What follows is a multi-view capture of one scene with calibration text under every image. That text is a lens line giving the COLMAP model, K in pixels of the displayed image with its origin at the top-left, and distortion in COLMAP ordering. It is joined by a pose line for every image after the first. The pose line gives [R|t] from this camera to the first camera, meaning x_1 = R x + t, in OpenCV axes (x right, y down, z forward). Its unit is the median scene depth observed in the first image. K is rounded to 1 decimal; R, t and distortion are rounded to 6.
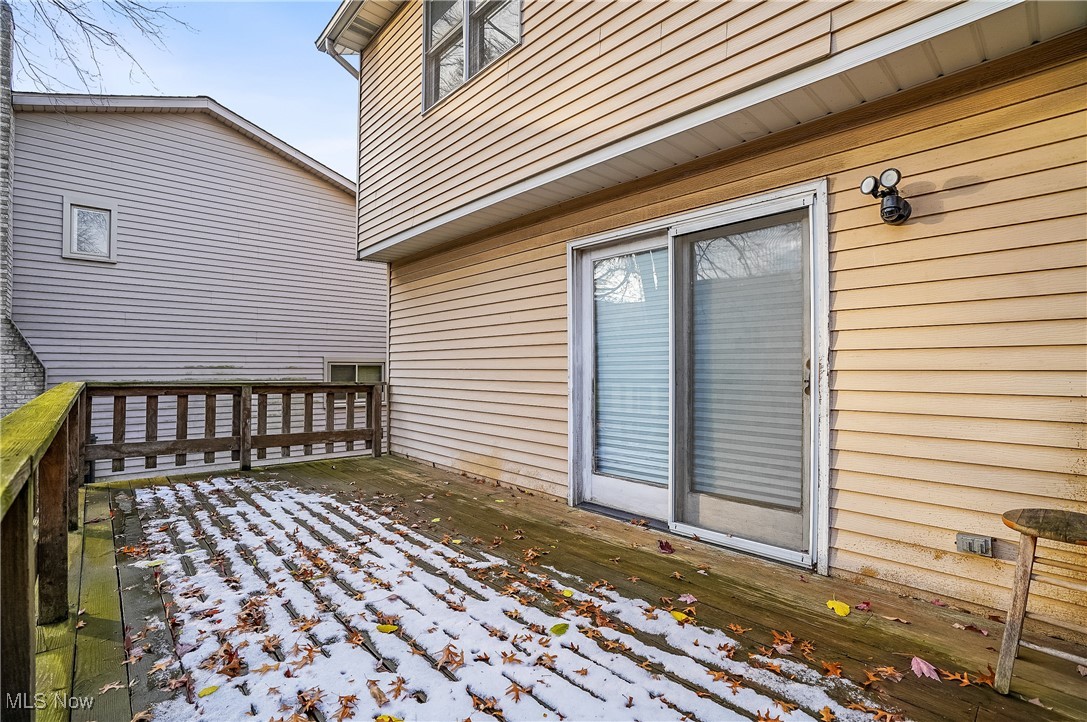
lens RADIAL K [[512.7, 0, 542.1], [0, 512.7, 362.5], [0, 0, 1]] dist [-0.039595, 0.000224]
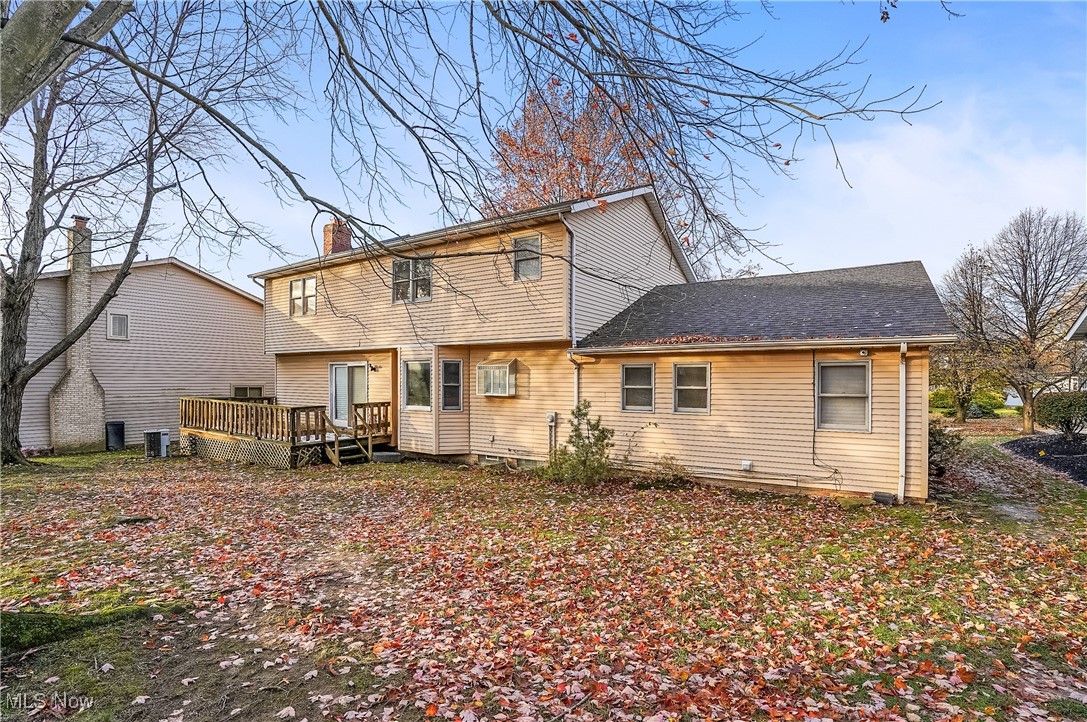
lens RADIAL K [[512.7, 0, 543.1], [0, 512.7, 365.9], [0, 0, 1]] dist [-0.039595, 0.000224]
pose [[0.967602, 0.008803, 0.252328, 0.661213], [-0.003771, 0.999784, -0.020420, -0.120932], [-0.252453, 0.018807, 0.967426, -3.233162]]
